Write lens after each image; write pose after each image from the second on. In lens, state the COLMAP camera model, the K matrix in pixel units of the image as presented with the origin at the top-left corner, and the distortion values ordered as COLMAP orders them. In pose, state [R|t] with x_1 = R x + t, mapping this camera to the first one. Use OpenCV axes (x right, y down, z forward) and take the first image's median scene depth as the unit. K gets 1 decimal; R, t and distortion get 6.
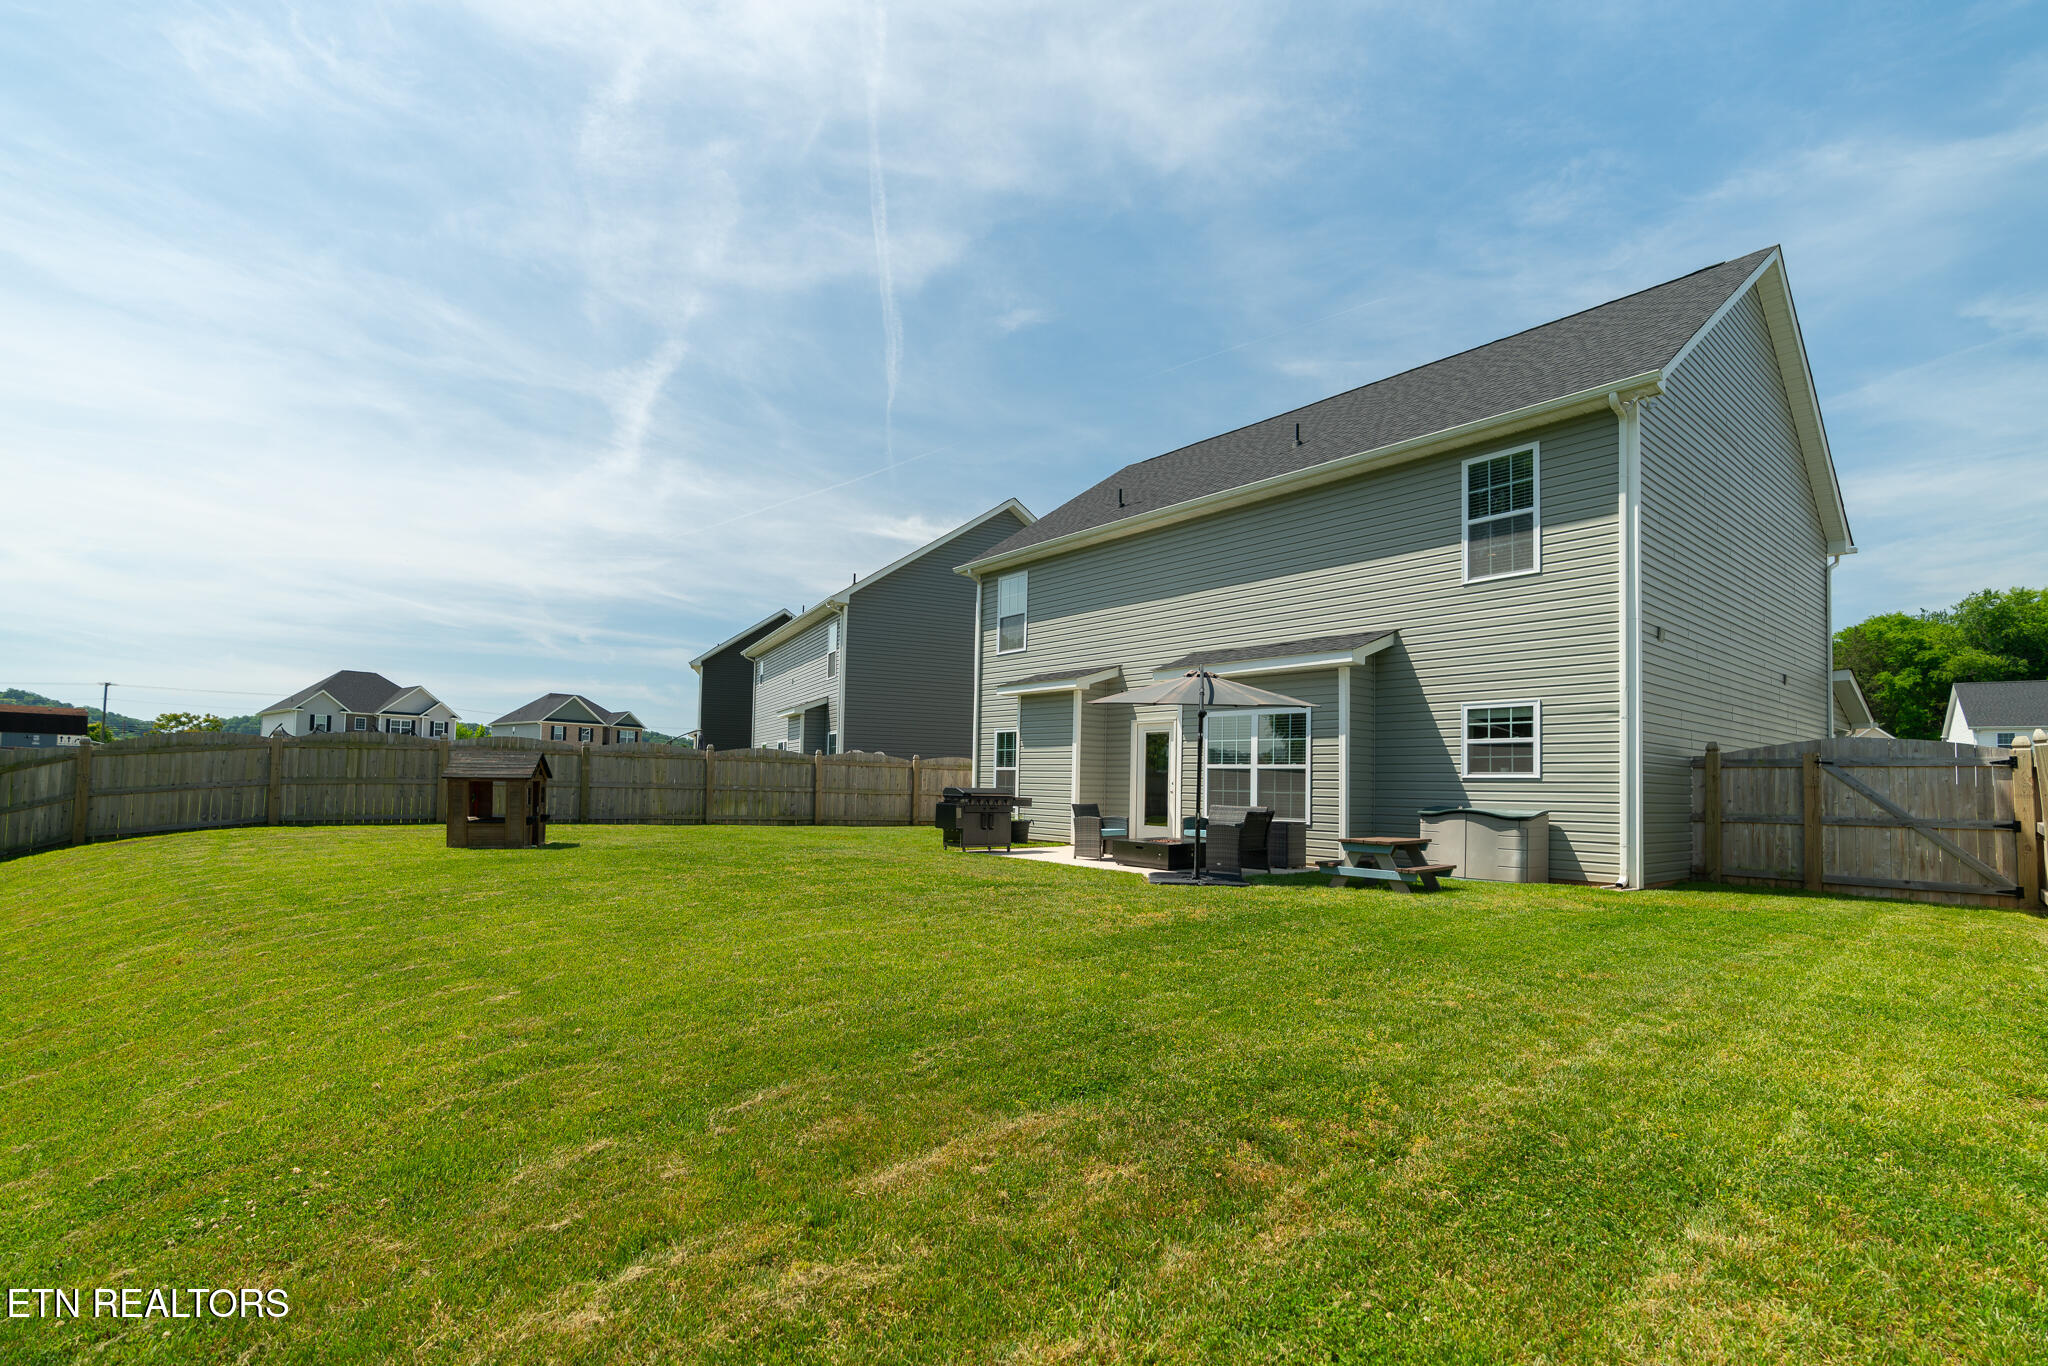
lens RADIAL K [[950.4, 0, 1029.6], [0, 950.4, 772.5], [0, 0, 1]] dist [-0.003524, 0.000660]
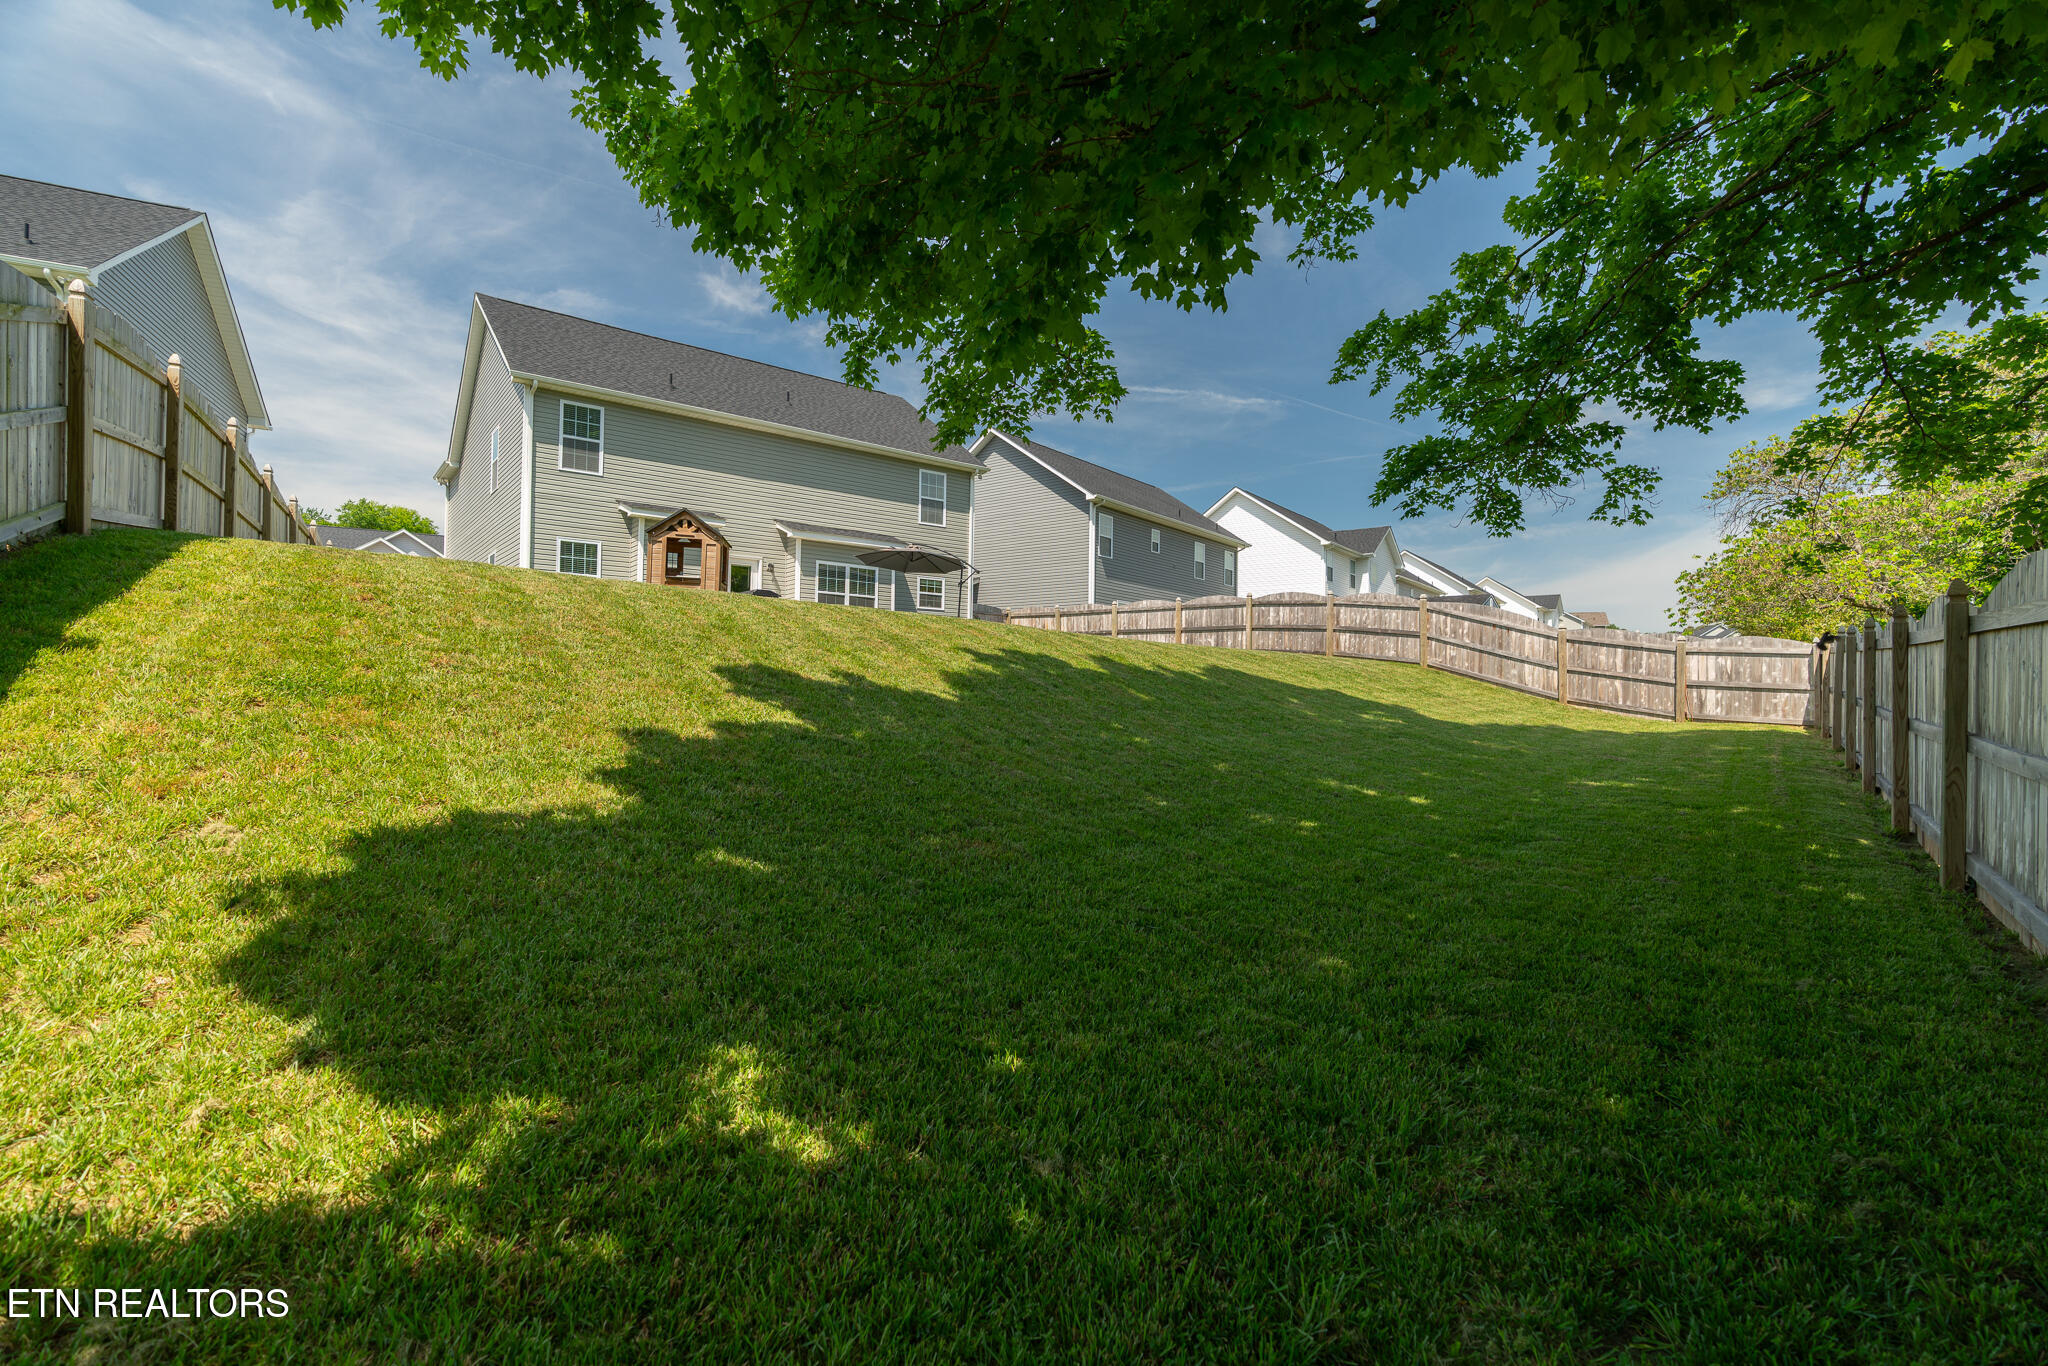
lens RADIAL K [[914.0, 0, 1024.8], [0, 914.0, 686.0], [0, 0, 1]] dist [-0.016088, 0.008180]
pose [[0.023698, -0.009757, 0.999672, -1.695402], [-0.026130, 0.999605, 0.010376, 0.159207], [-0.999378, -0.026367, 0.023434, 0.671558]]
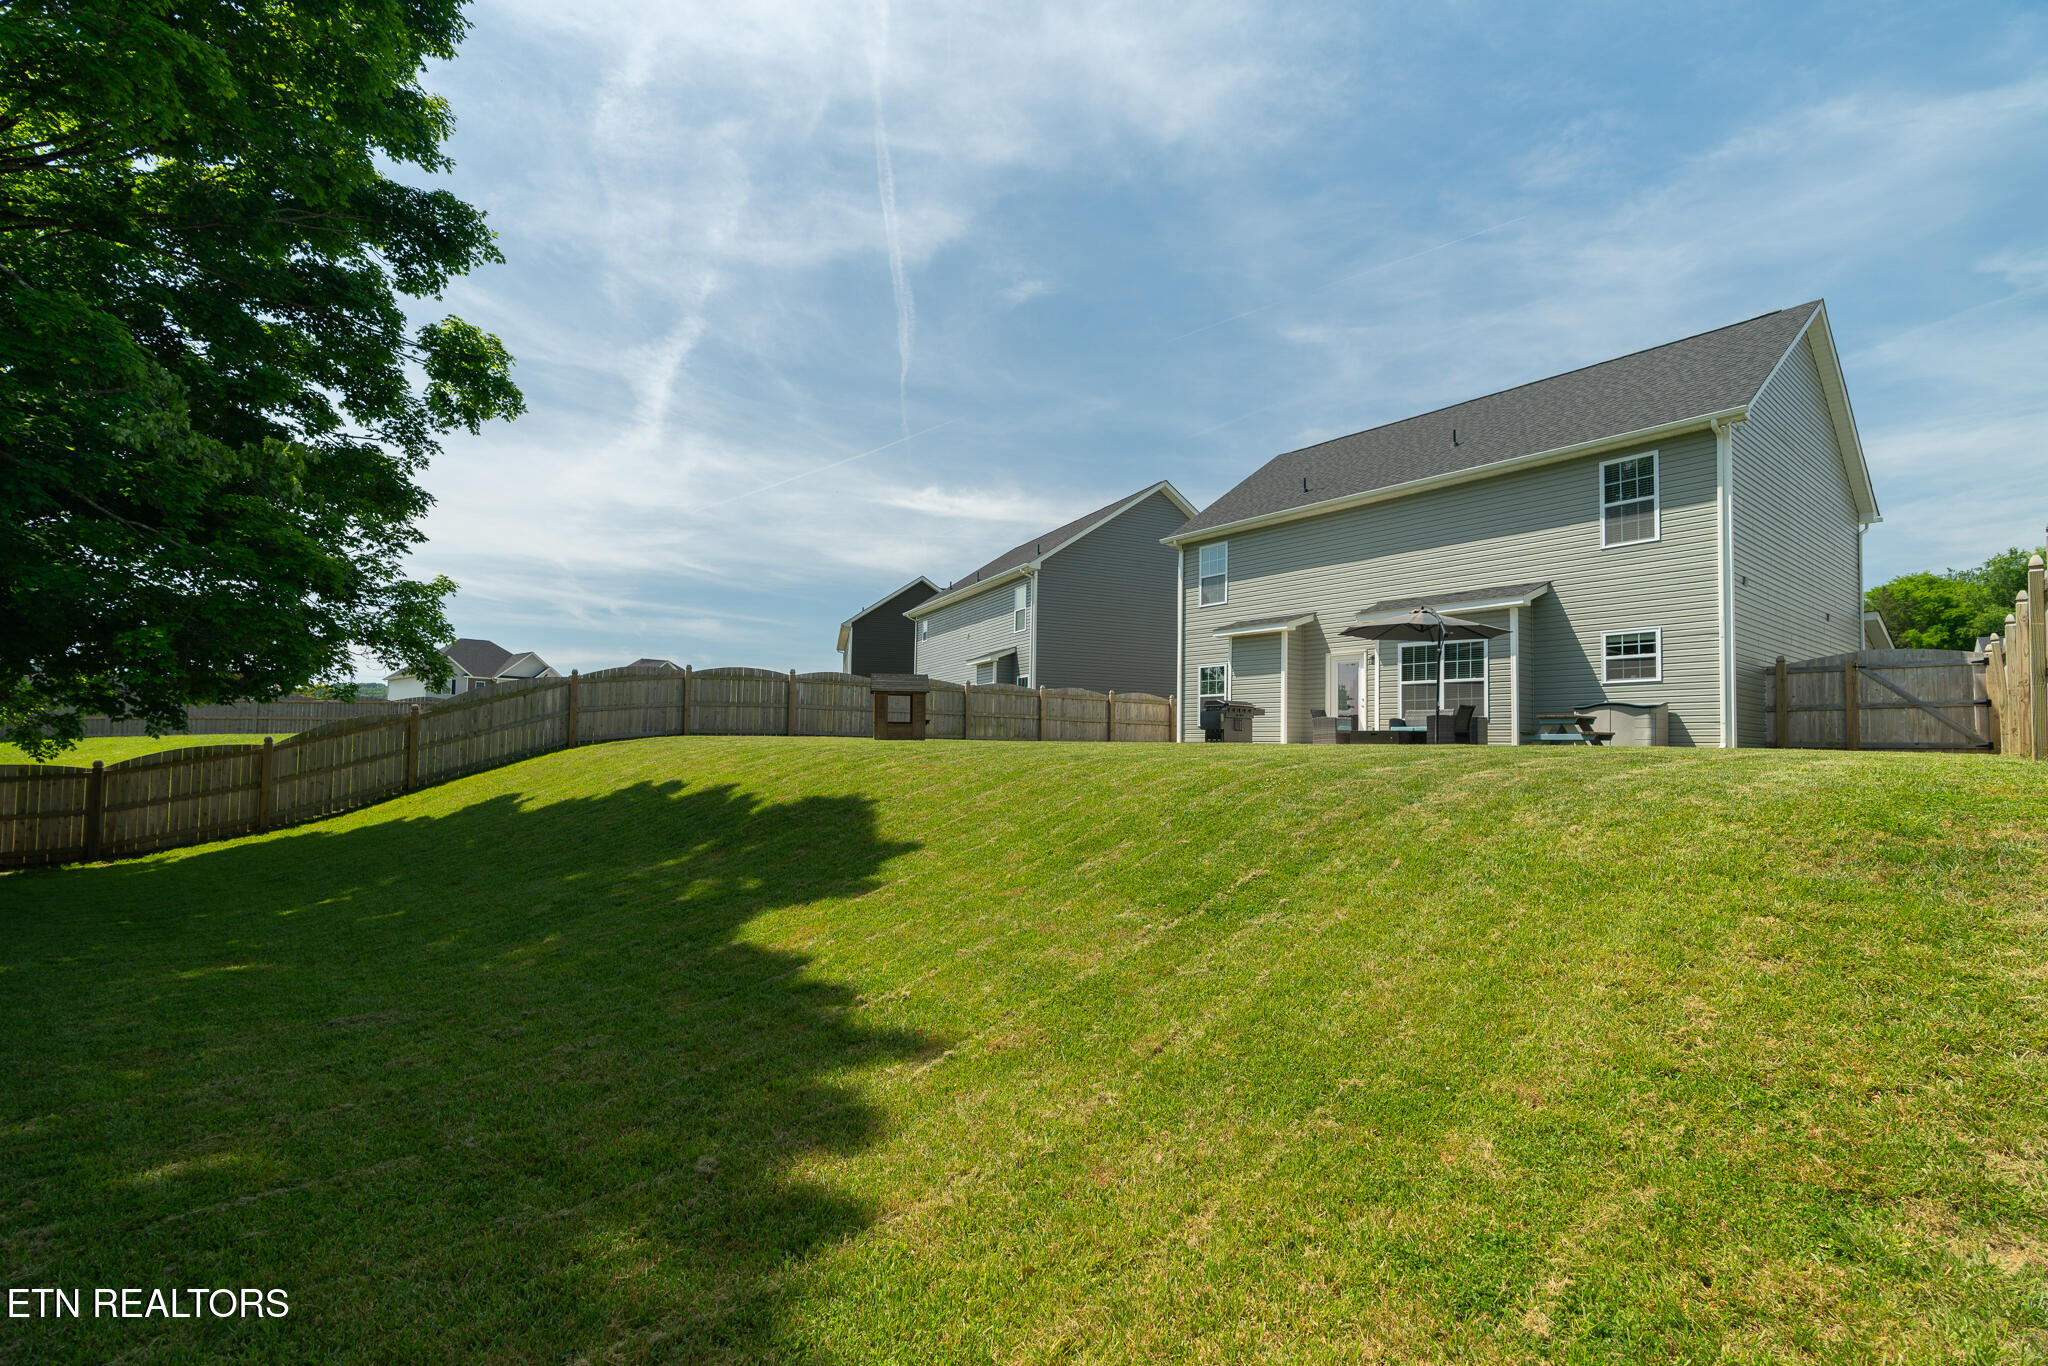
lens RADIAL K [[938.6, 0, 1031.3], [0, 938.6, 735.6], [0, 0, 1]] dist [-0.000962, -0.000774]
pose [[0.999731, -0.005718, -0.022497, -0.367799], [0.005638, 0.999978, -0.003619, 0.082774], [0.022518, 0.003492, 0.999740, -0.427538]]
